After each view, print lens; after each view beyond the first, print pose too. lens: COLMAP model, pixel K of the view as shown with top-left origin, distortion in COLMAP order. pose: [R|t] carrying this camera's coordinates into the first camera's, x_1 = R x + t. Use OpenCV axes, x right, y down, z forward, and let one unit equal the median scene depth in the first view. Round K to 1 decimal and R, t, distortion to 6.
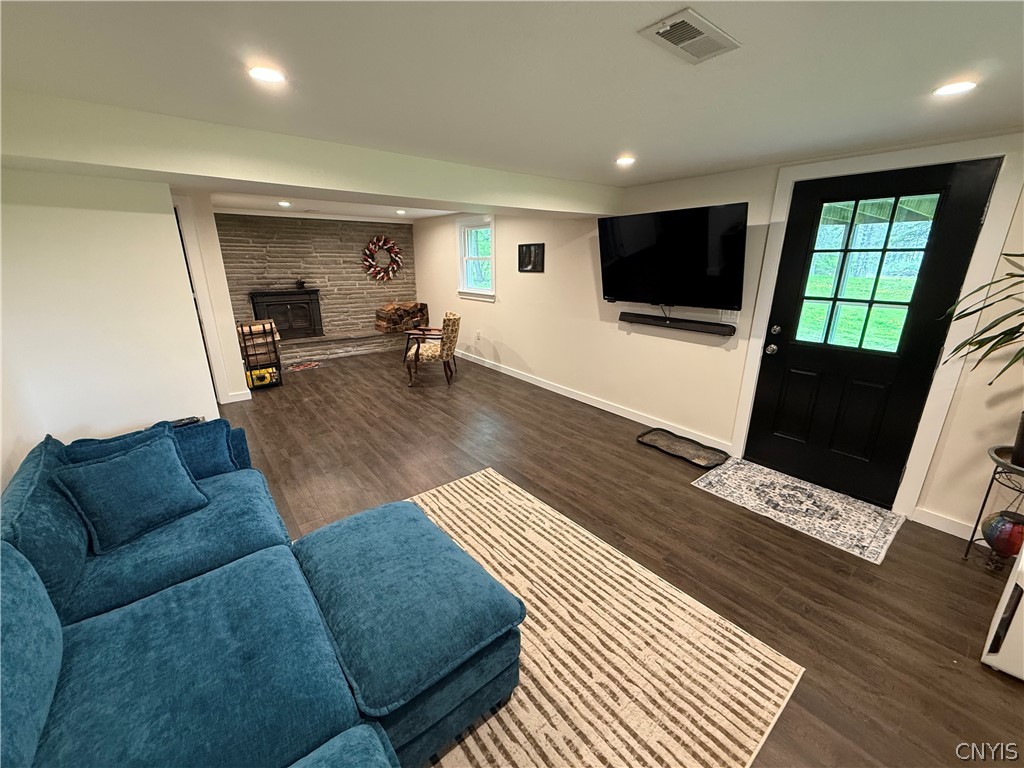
lens RADIAL K [[407.5, 0, 508.2], [0, 407.5, 381.0], [0, 0, 1]] dist [0.002064, -0.000768]
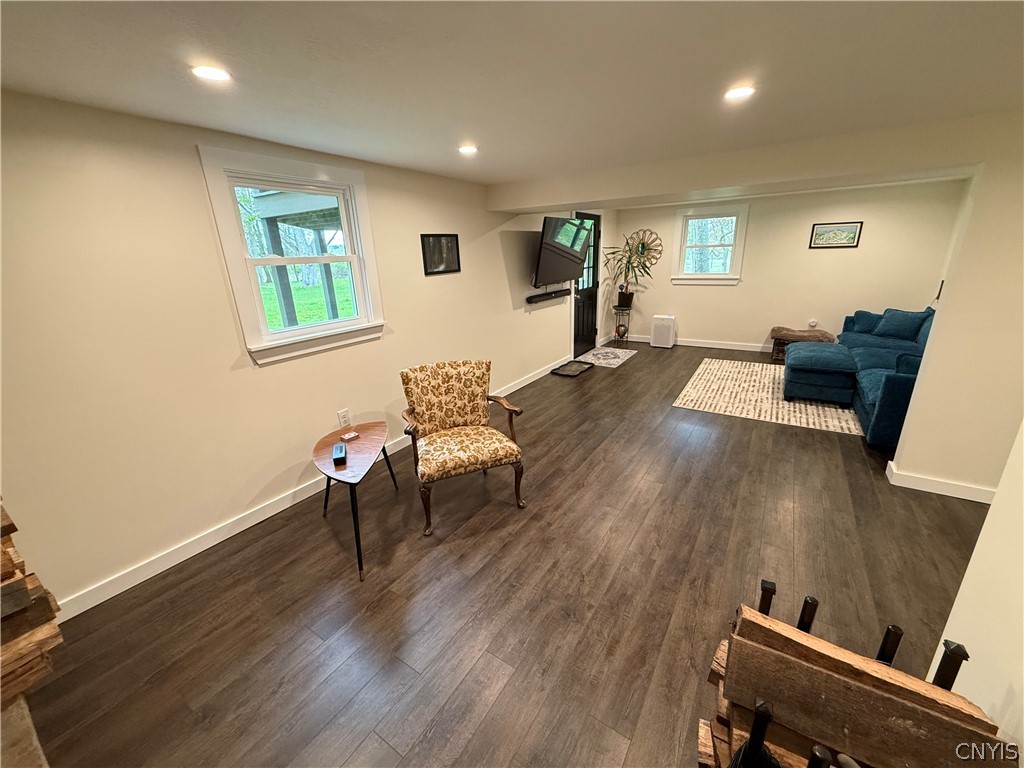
lens RADIAL K [[407.5, 0, 510.1], [0, 407.5, 383.2], [0, 0, 1]] dist [0.002064, -0.000768]
pose [[-0.319638, -0.279282, 0.905446, -0.695588], [0.304457, 0.874633, 0.377256, -0.336596], [-0.897294, 0.396255, -0.194537, 1.120852]]
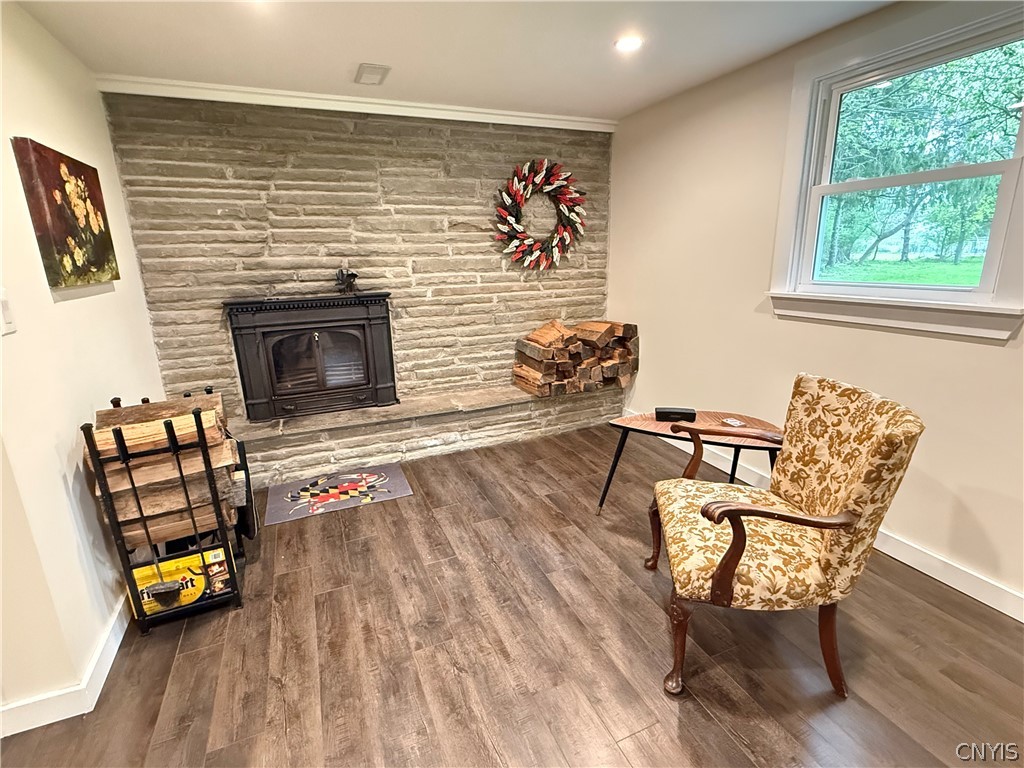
lens RADIAL K [[491.0, 0, 511.0], [0, 491.0, 382.7], [0, 0, 1]] dist [0.003126, 0.001237]
pose [[0.965647, 0.040240, -0.256721, -0.284327], [-0.048241, 0.998524, -0.024941, -0.168019], [0.255339, 0.036468, 0.966164, 0.731363]]
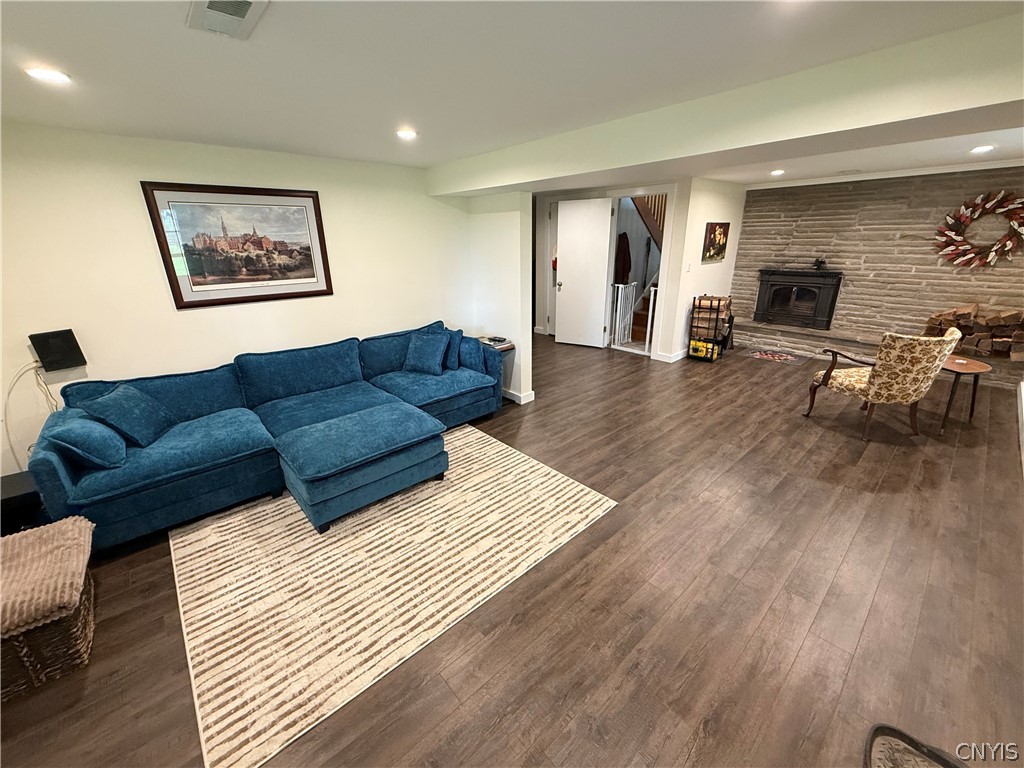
lens RADIAL K [[407.5, 0, 511.5], [0, 407.5, 381.0], [0, 0, 1]] dist [0.002064, -0.000768]
pose [[0.063778, 0.327609, -0.942658, 0.405018], [-0.270618, 0.914867, 0.299641, -0.124408], [0.960572, 0.235989, 0.147005, 0.411703]]
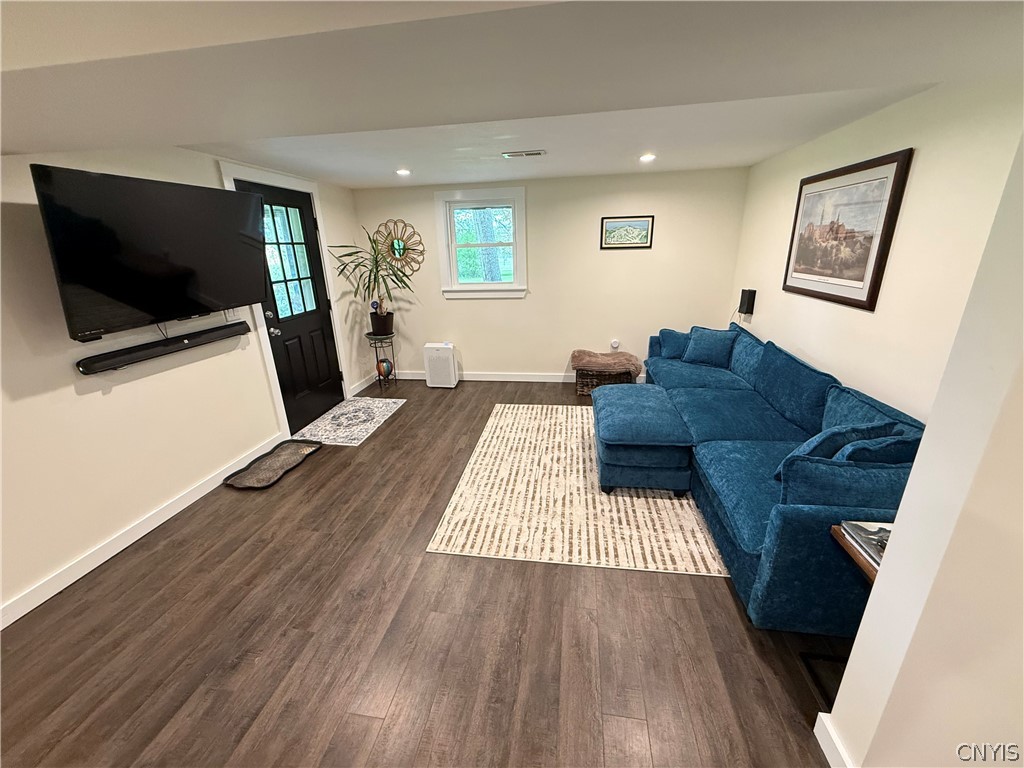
lens RADIAL K [[407.5, 0, 511.0], [0, 407.5, 383.2], [0, 0, 1]] dist [0.002064, -0.000768]
pose [[-0.681615, -0.218205, 0.698418, -0.371278], [0.236570, 0.837519, 0.492542, -0.218338], [-0.692413, 0.500948, -0.519244, 0.735443]]
